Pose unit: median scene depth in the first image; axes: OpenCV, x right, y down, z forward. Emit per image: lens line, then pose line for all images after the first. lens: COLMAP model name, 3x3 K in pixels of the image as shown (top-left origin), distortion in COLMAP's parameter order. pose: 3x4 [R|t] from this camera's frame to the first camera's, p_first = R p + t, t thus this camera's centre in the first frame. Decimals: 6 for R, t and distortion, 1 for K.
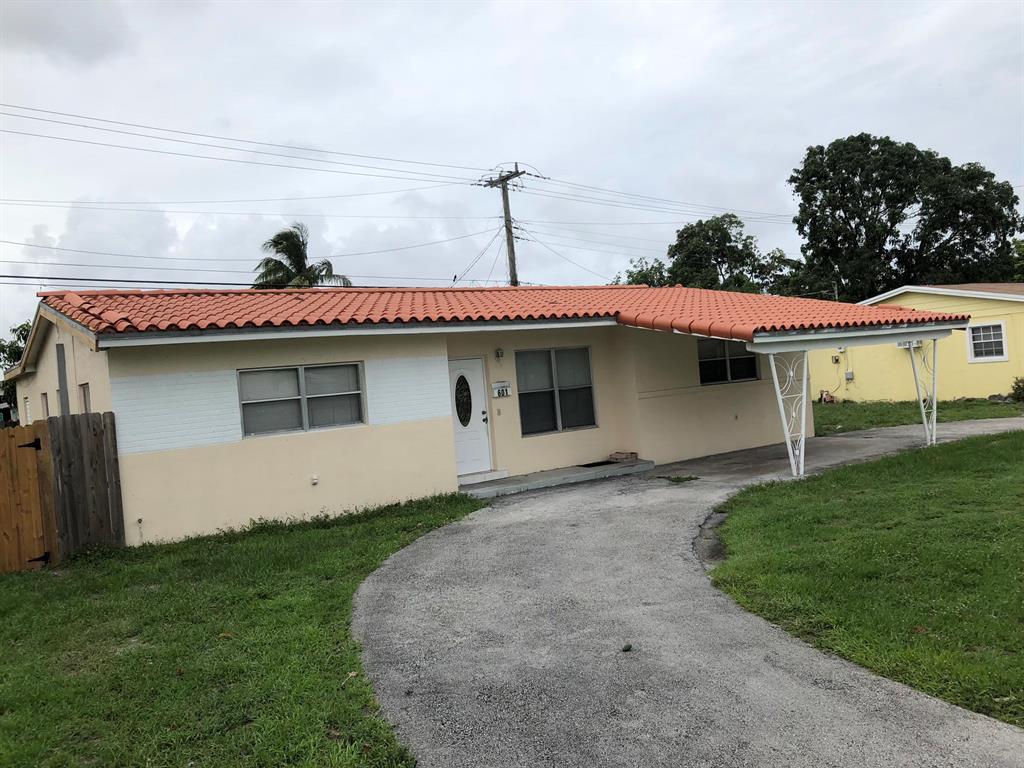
lens RADIAL K [[844.0, 0, 523.1], [0, 844.0, 361.5], [0, 0, 1]] dist [0.036485, -0.051737]
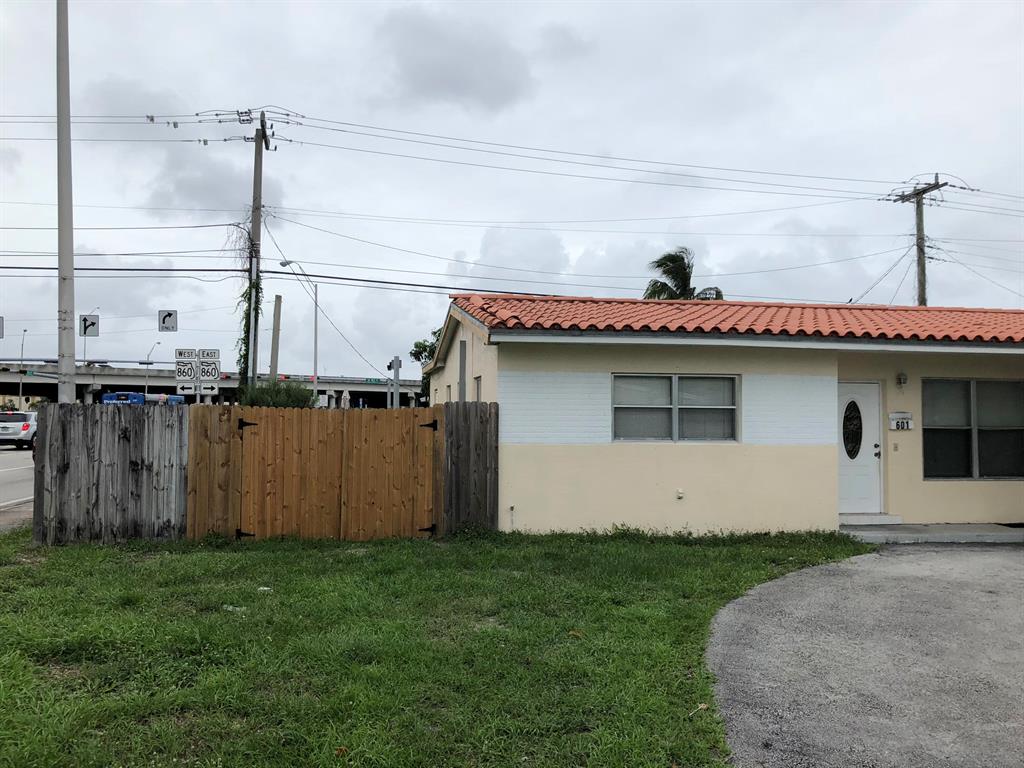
lens RADIAL K [[844.0, 0, 504.9], [0, 844.0, 372.1], [0, 0, 1]] dist [0.036485, -0.051737]
pose [[0.893489, 0.070770, -0.443475, -0.008614], [-0.078396, 0.996922, 0.001141, 0.017759], [0.442190, 0.033747, 0.896286, 0.051214]]
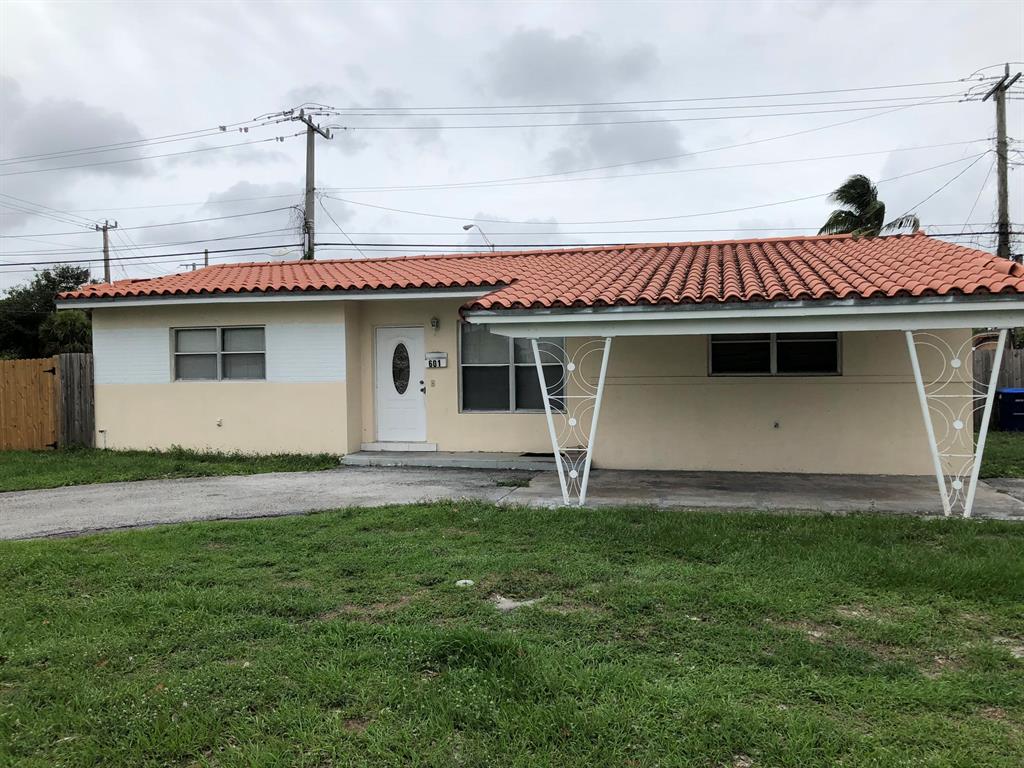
lens RADIAL K [[844.0, 0, 514.3], [0, 844.0, 374.5], [0, 0, 1]] dist [0.036485, -0.051737]
pose [[0.641253, 0.087330, -0.762344, 0.970899], [-0.030258, 0.995608, 0.088599, -0.048700], [0.766733, -0.033748, 0.641079, 0.570745]]
